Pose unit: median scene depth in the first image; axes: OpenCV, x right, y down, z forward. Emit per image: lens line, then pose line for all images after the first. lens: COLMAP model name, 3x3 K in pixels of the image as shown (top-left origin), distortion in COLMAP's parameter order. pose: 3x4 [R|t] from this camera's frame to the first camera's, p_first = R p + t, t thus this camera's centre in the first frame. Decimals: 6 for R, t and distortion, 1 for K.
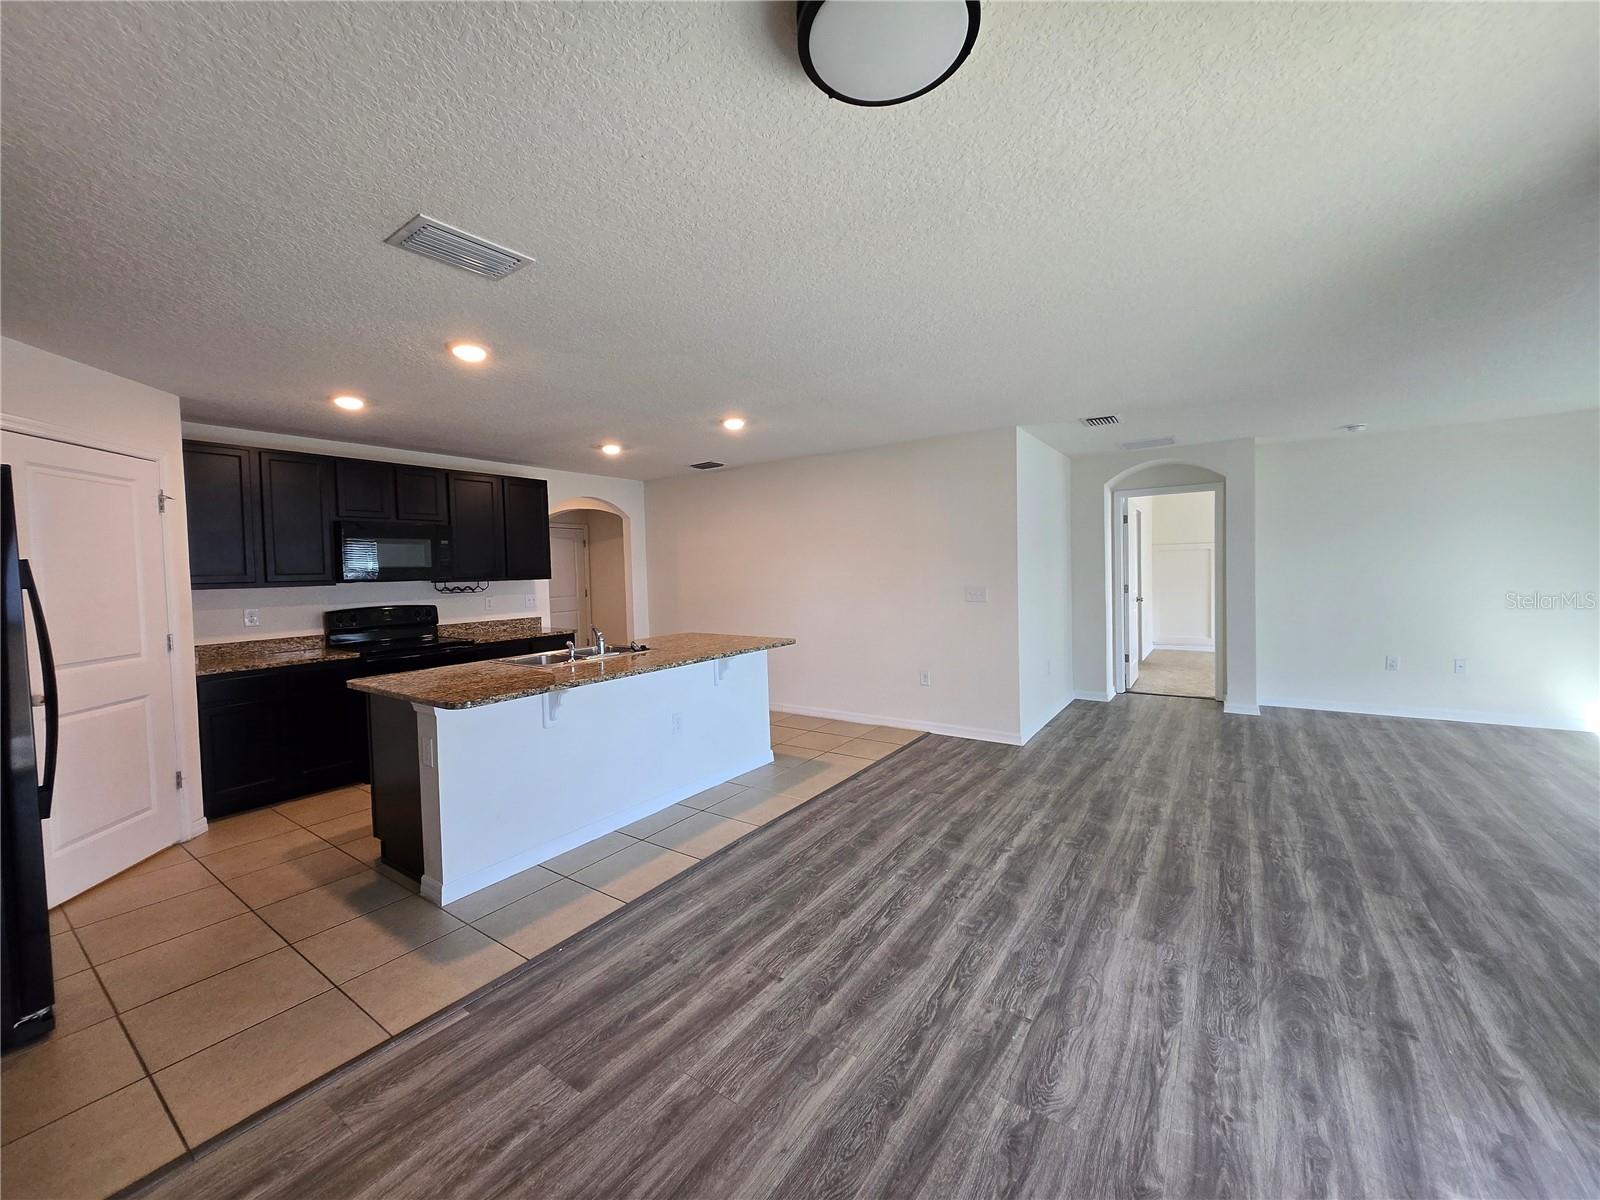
lens RADIAL K [[624.0, 0, 802.6], [0, 624.0, 584.7], [0, 0, 1]] dist [0.008095, -0.003217]
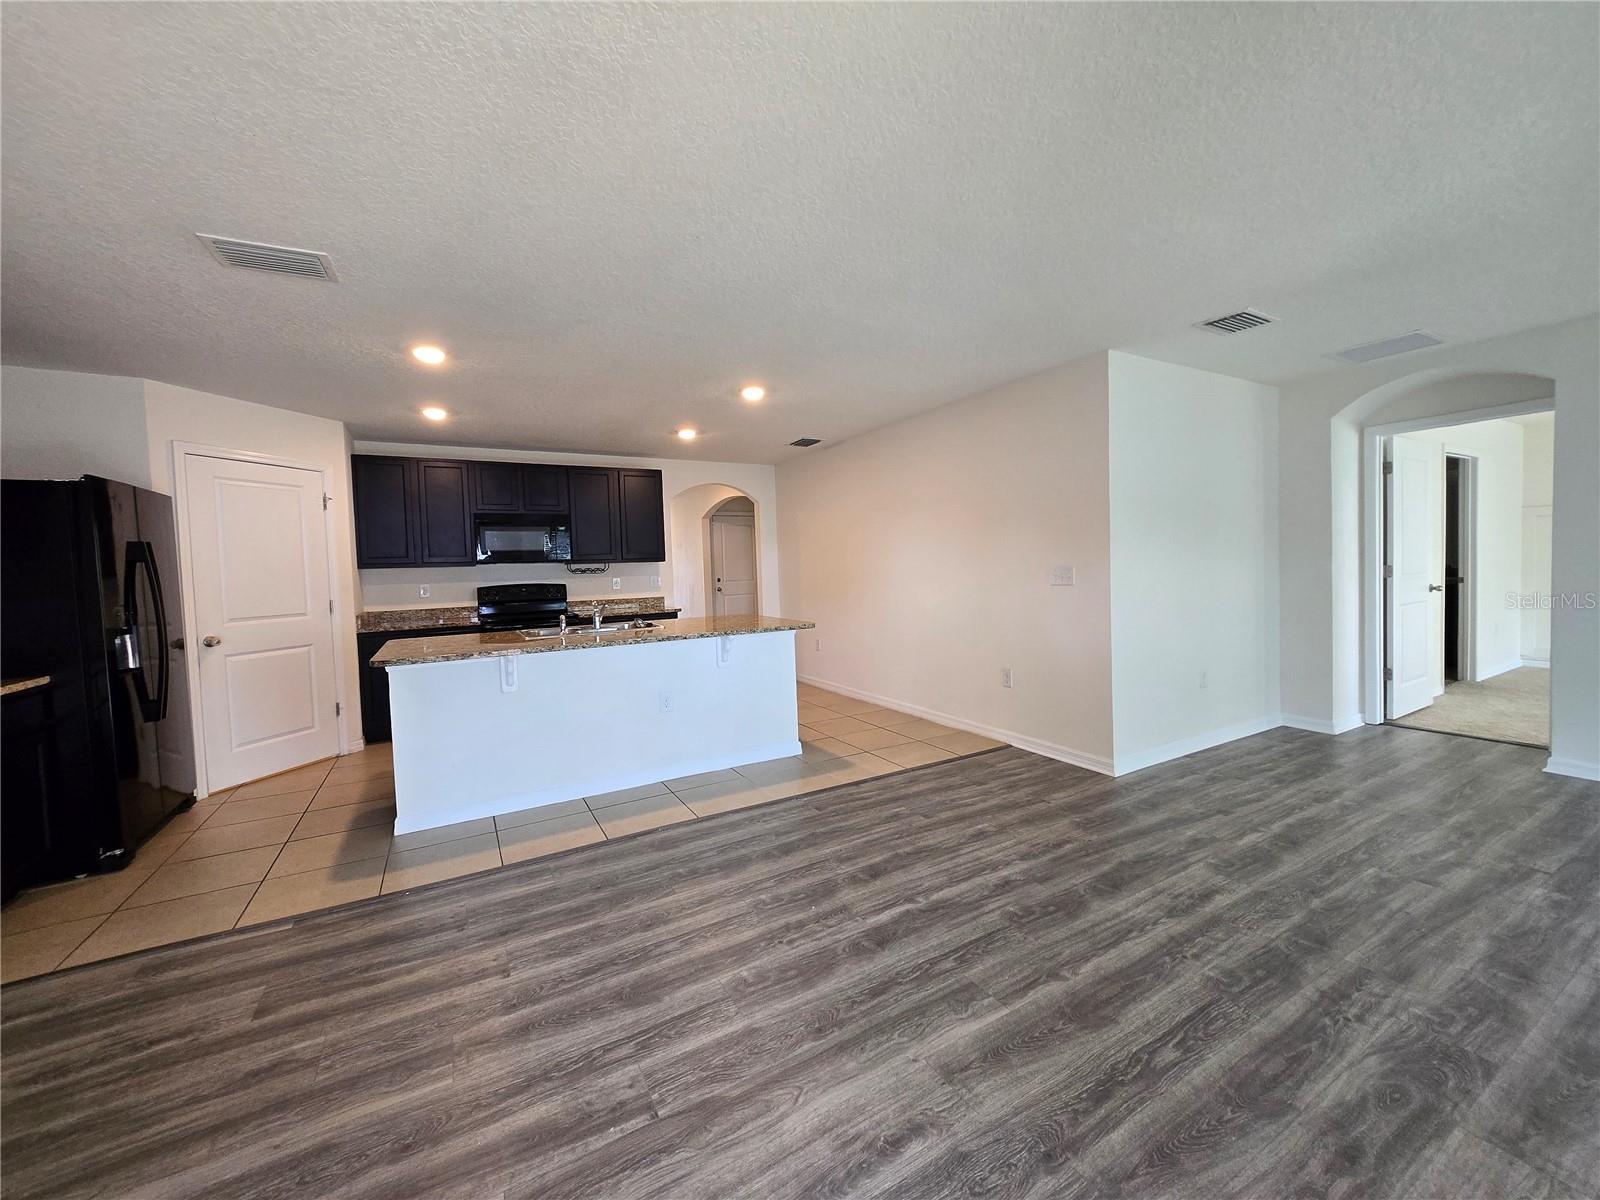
lens RADIAL K [[624.0, 0, 805.3], [0, 624.0, 588.8], [0, 0, 1]] dist [0.008095, -0.003217]
pose [[0.900094, 0.012302, -0.435521, 0.535696], [-0.001416, 0.999679, 0.025311, 0.019615], [0.435693, -0.022166, 0.899823, 0.254870]]
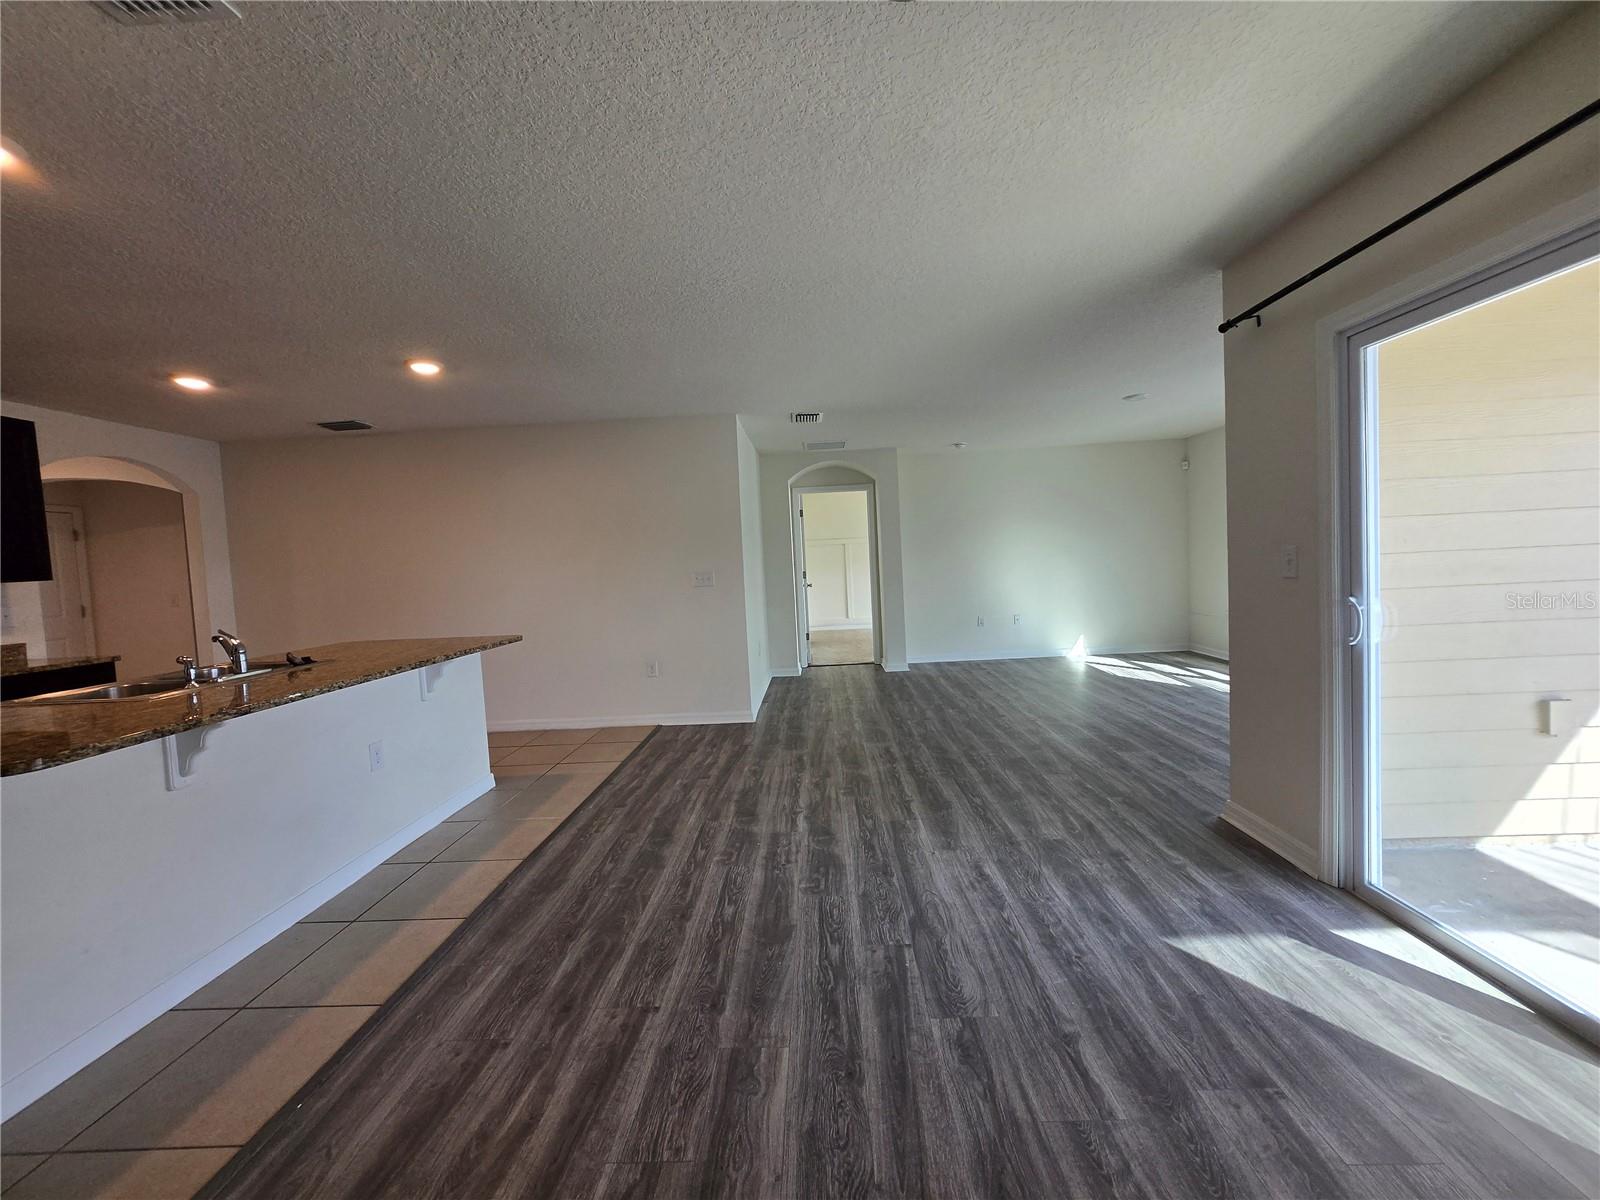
lens RADIAL K [[624.0, 0, 799.4], [0, 624.0, 585.8], [0, 0, 1]] dist [0.008095, -0.003217]
pose [[0.841518, -0.037723, 0.538910, -0.214100], [0.042494, 0.999090, 0.003580, 0.048311], [-0.538555, 0.019888, 0.842355, 0.124255]]
